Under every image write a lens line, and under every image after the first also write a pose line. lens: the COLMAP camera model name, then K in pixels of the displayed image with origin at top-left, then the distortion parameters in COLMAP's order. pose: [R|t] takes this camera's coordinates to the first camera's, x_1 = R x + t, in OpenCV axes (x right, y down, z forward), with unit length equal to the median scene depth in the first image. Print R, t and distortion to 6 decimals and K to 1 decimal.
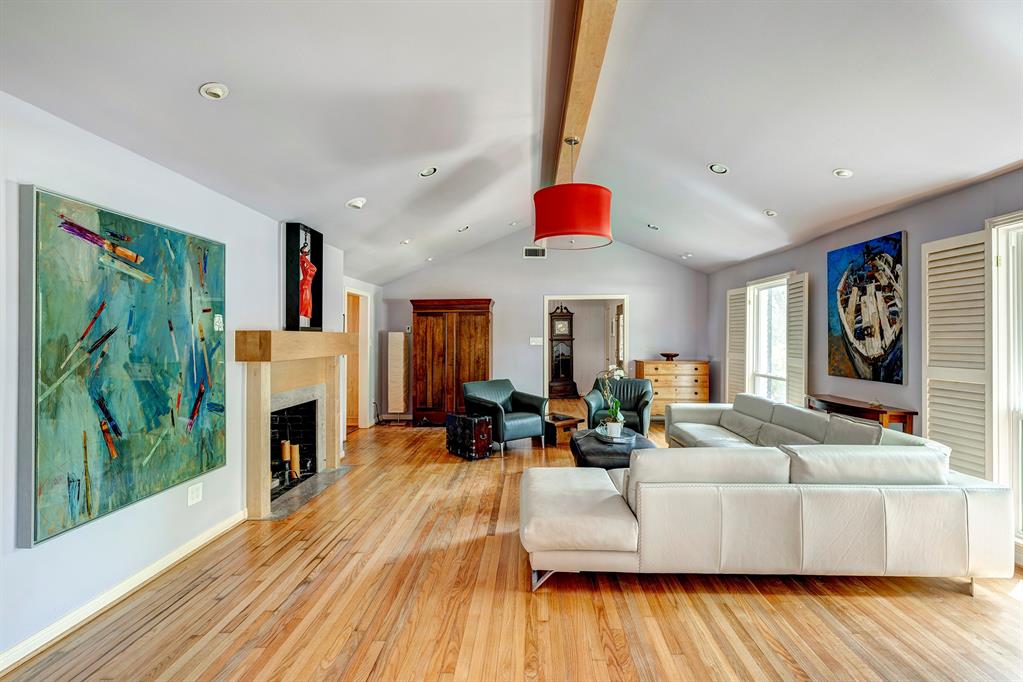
lens RADIAL K [[471.0, 0, 513.6], [0, 471.0, 337.8], [0, 0, 1]] dist [-0.001266, -0.000054]
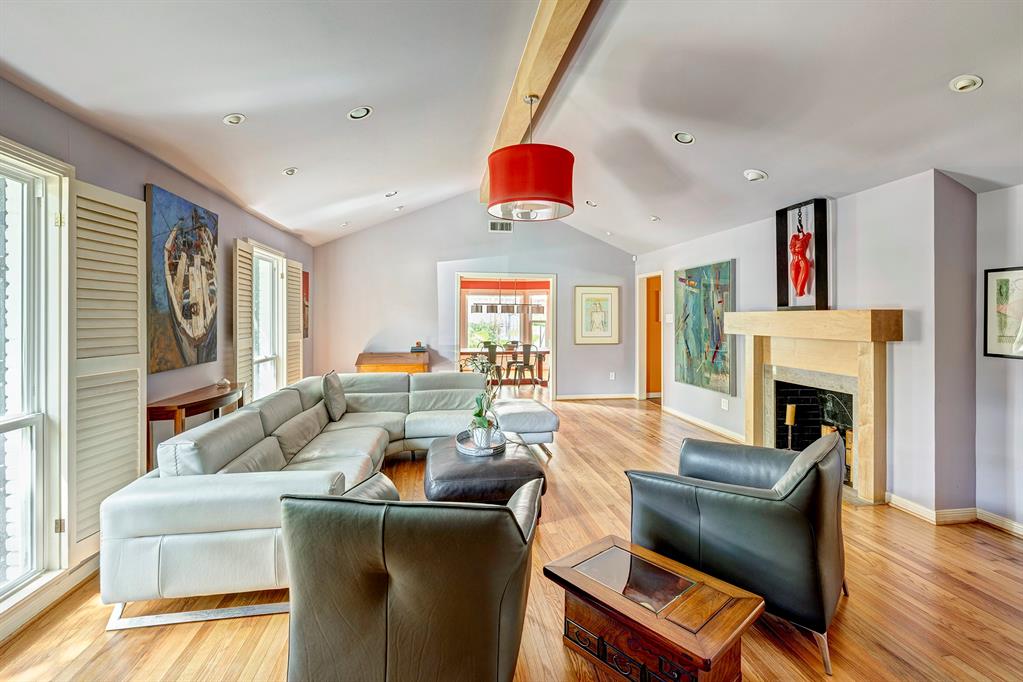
lens RADIAL K [[451.0, 0, 523.4], [0, 451.0, 315.1], [0, 0, 1]] dist [0.002310, 0.000452]
pose [[-0.976984, -0.001827, -0.213305, 0.349500], [-0.000509, 0.999980, -0.006235, 0.002883], [0.213312, -0.005983, -0.976966, 1.993383]]
